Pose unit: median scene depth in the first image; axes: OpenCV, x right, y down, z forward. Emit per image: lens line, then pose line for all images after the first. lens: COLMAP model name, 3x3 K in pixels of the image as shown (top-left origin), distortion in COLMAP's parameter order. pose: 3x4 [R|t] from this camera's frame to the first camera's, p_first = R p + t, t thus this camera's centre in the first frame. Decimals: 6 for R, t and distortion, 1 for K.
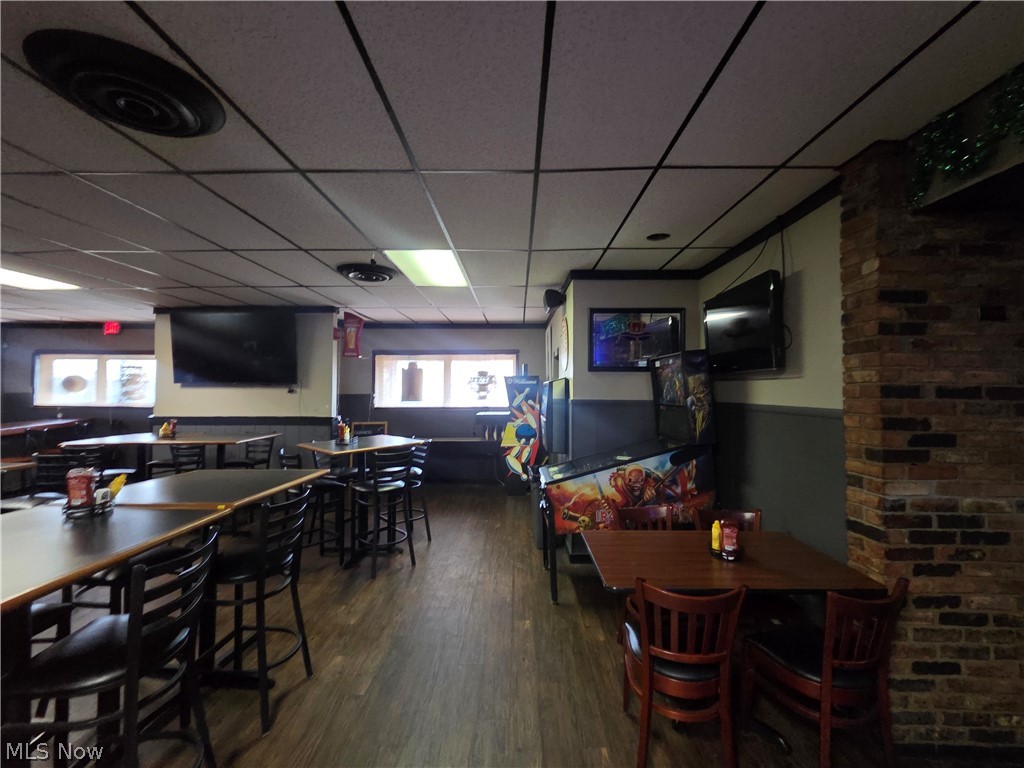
lens RADIAL K [[423.3, 0, 505.0], [0, 423.3, 382.6], [0, 0, 1]] dist [-0.000304, 0.001061]
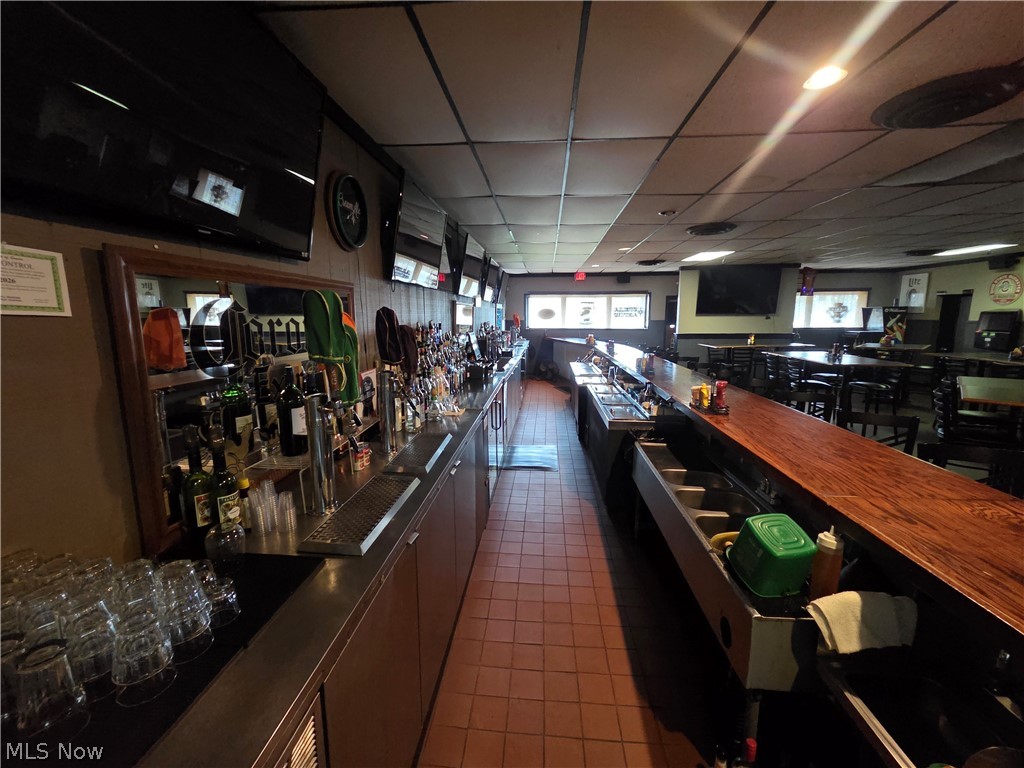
lens RADIAL K [[423.3, 0, 505.0], [0, 423.3, 382.6], [0, 0, 1]] dist [-0.000304, 0.001061]
pose [[0.998111, 0.002935, -0.061371, -1.136161], [0.007966, 0.984245, 0.176628, -0.024556], [0.060922, -0.176783, 0.982363, -0.566116]]
